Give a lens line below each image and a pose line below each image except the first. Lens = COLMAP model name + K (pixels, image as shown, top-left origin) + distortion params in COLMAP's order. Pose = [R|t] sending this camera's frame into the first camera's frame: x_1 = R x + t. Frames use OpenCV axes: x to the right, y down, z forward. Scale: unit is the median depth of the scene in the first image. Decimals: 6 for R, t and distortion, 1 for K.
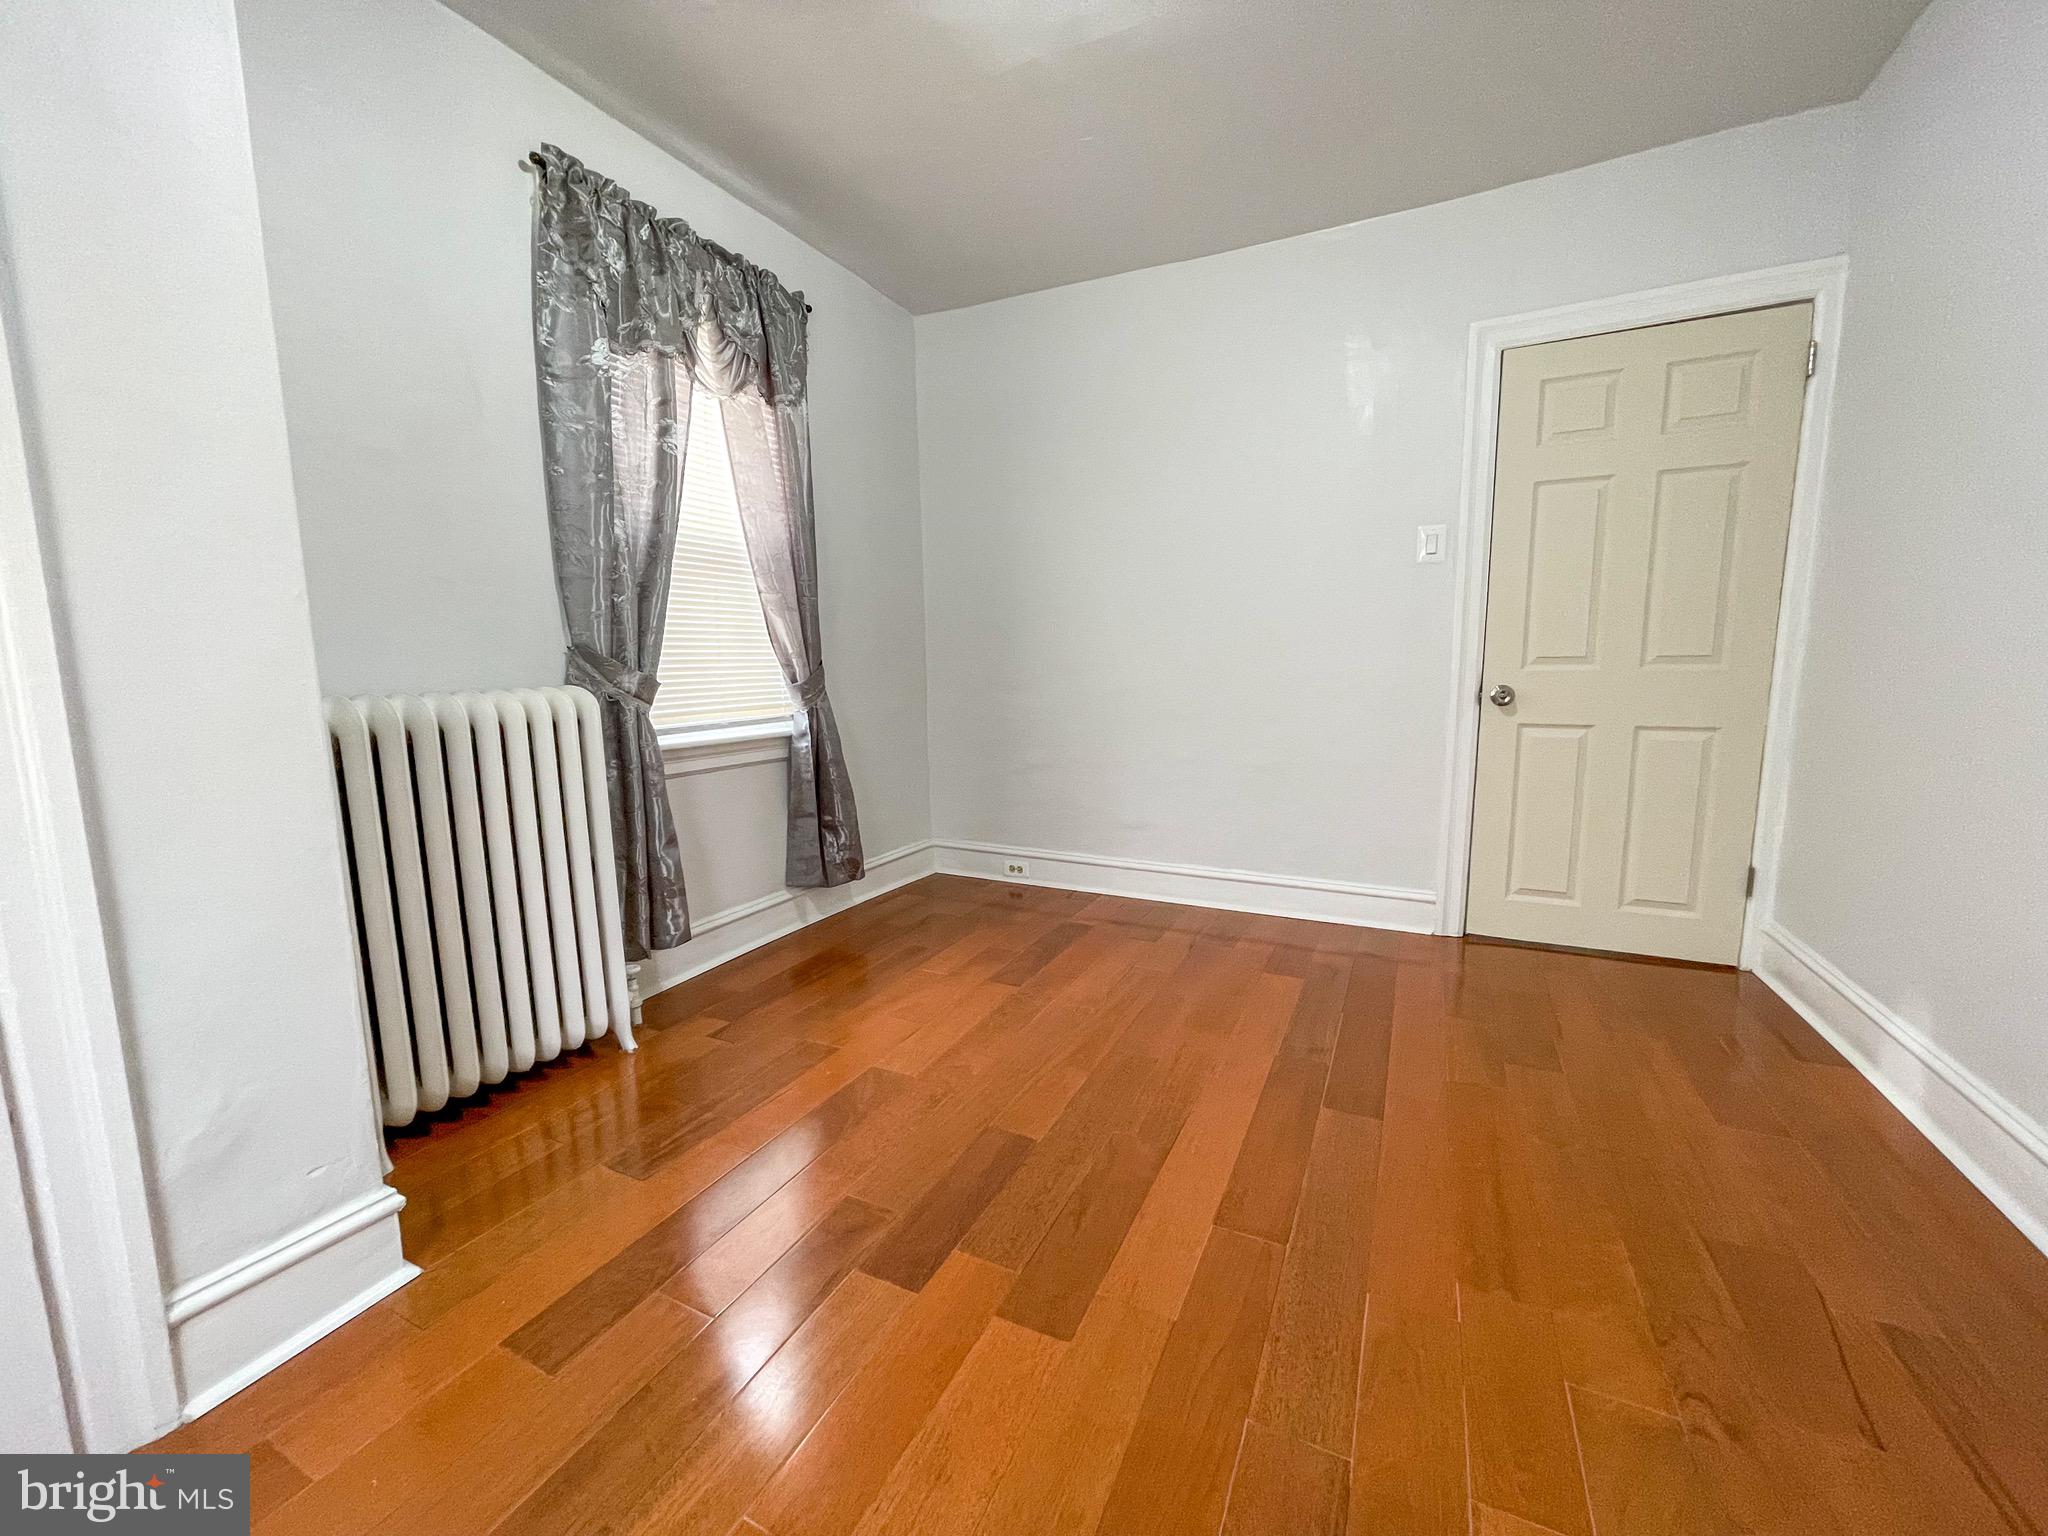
lens RADIAL K [[816.9, 0, 1034.0], [0, 816.9, 770.3], [0, 0, 1]] dist [-0.001157, -0.006432]
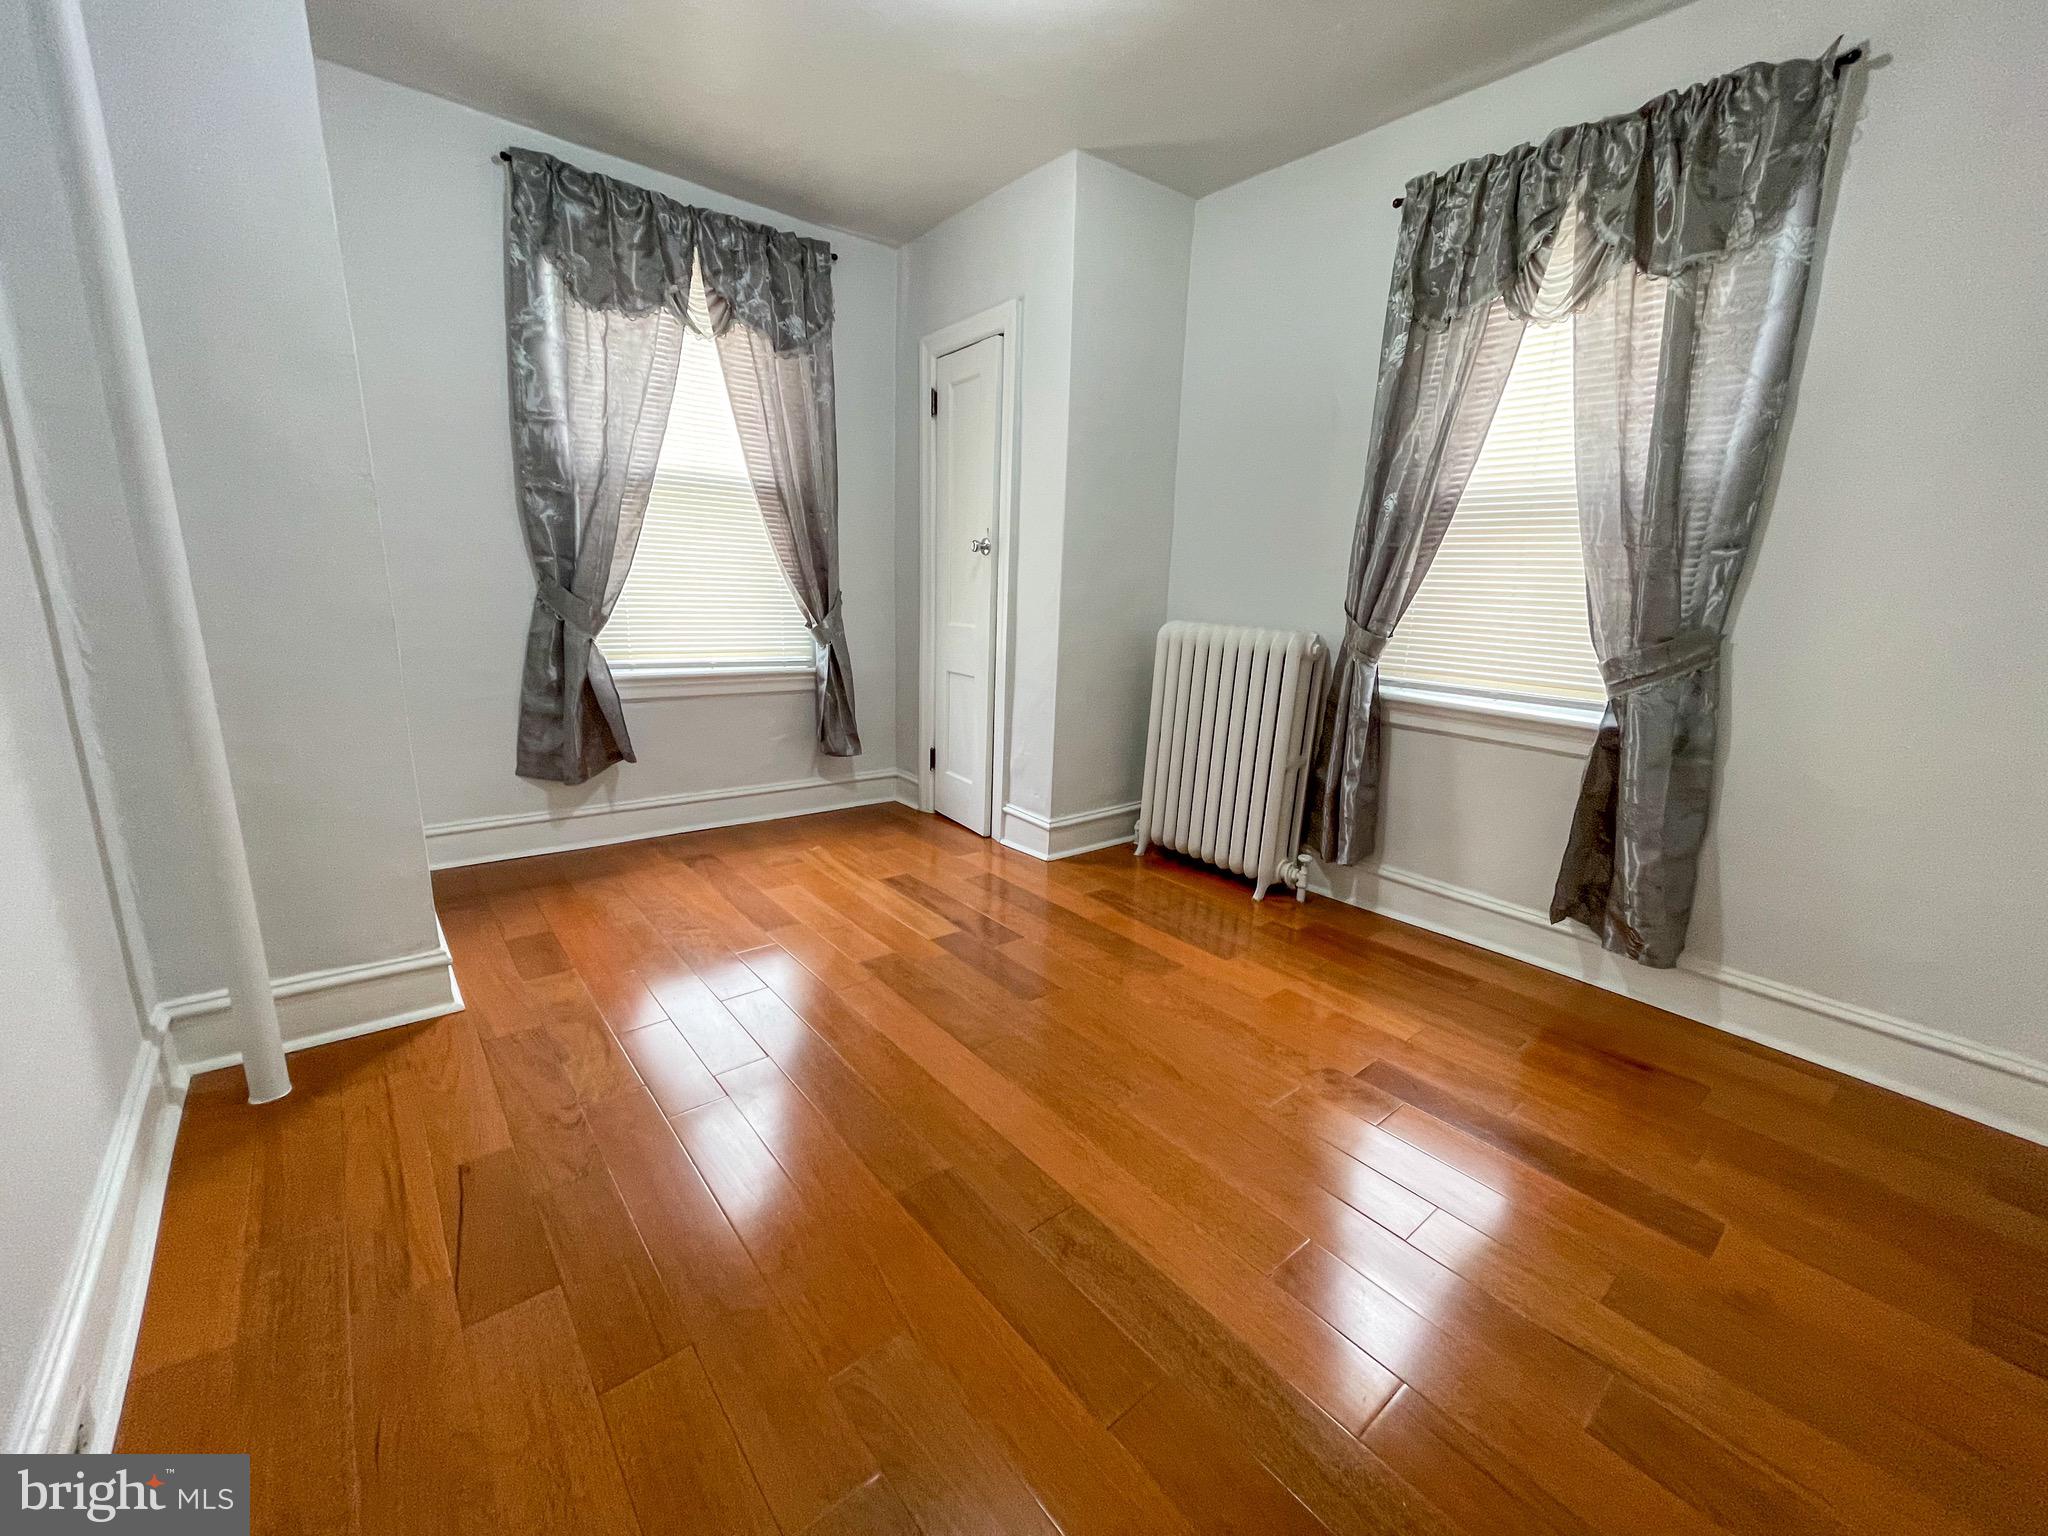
lens RADIAL K [[833.7, 0, 1018.0], [0, 833.7, 772.0], [0, 0, 1]] dist [0.015108, -0.005885]
pose [[-0.426052, 0.203091, -0.881608, 0.780992], [-0.153161, 0.944219, 0.291533, -0.185293], [0.891640, 0.259236, -0.371181, 0.992465]]
